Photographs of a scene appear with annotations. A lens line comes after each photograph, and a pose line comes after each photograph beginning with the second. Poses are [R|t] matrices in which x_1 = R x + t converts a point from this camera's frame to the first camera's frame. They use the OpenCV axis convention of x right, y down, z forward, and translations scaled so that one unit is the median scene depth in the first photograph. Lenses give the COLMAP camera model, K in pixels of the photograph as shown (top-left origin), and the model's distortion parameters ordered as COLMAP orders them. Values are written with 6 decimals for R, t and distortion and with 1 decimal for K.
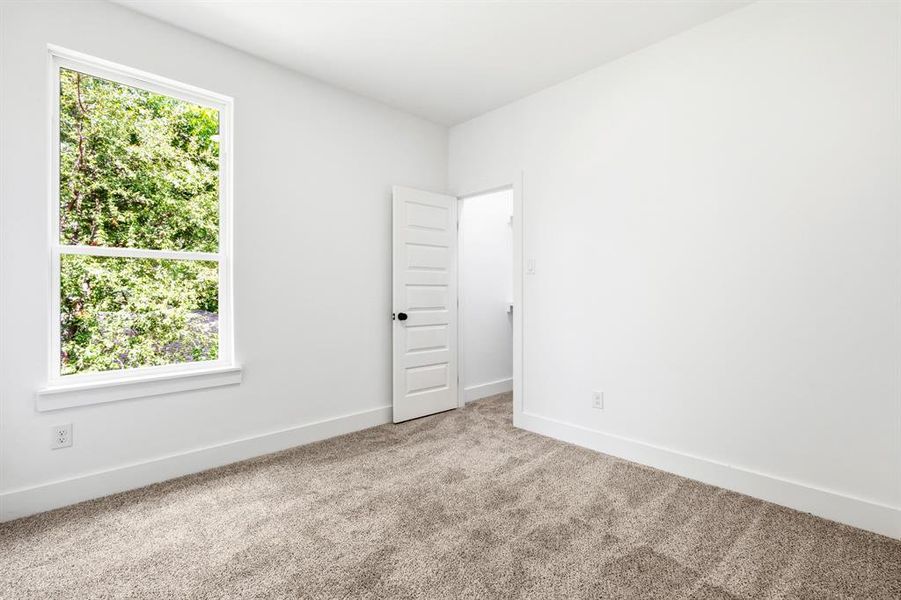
lens RADIAL K [[412.2, 0, 453.0], [0, 412.2, 297.9], [0, 0, 1]] dist [0.004865, -0.000589]
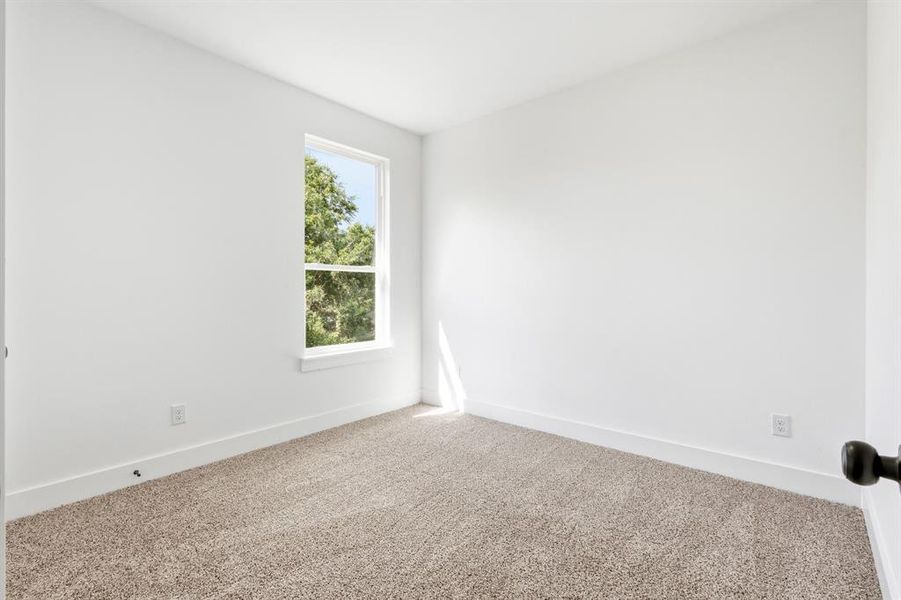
lens RADIAL K [[412.2, 0, 453.0], [0, 412.2, 297.9], [0, 0, 1]] dist [0.004865, -0.000589]
pose [[0.991337, -0.013680, 0.130631, -0.438859], [0.012963, 0.999896, 0.006333, -0.003432], [-0.130704, -0.004585, 0.991411, -0.404211]]
